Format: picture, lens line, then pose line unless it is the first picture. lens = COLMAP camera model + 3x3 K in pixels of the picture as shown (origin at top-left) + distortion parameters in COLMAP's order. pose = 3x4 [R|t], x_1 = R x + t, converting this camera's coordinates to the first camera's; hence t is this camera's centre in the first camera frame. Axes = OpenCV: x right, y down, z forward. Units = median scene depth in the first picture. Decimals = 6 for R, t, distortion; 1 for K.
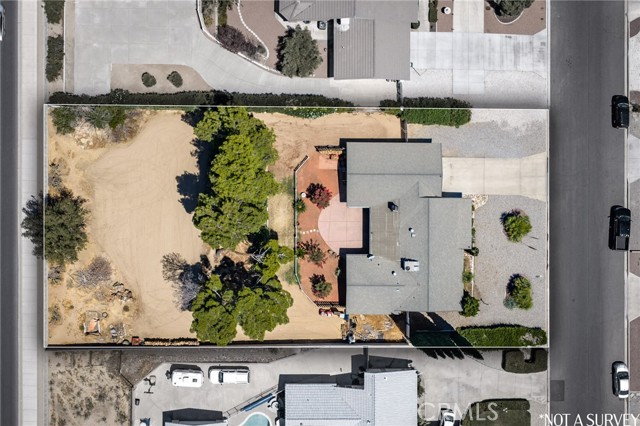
lens RADIAL K [[523.8, 0, 320.0], [0, 523.8, 213.0], [0, 0, 1]] dist [0.009218, -0.004790]
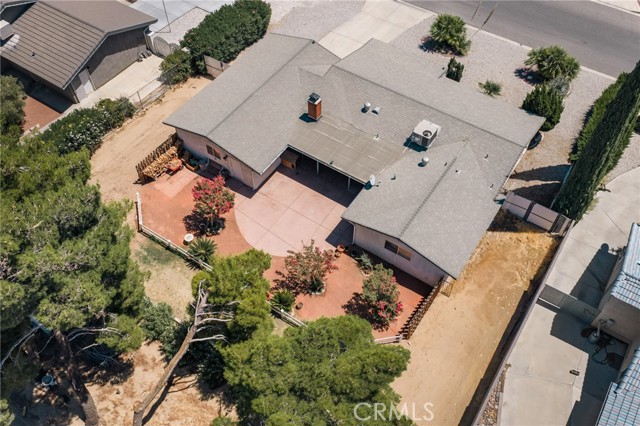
lens RADIAL K [[523.8, 0, 320.0], [0, 523.8, 213.0], [0, 0, 1]] dist [0.009218, -0.004790]
pose [[0.545328, -0.728403, 0.414785, -0.147736], [0.838158, 0.467708, -0.280606, 0.189352], [0.010396, 0.500678, 0.865571, 0.580619]]
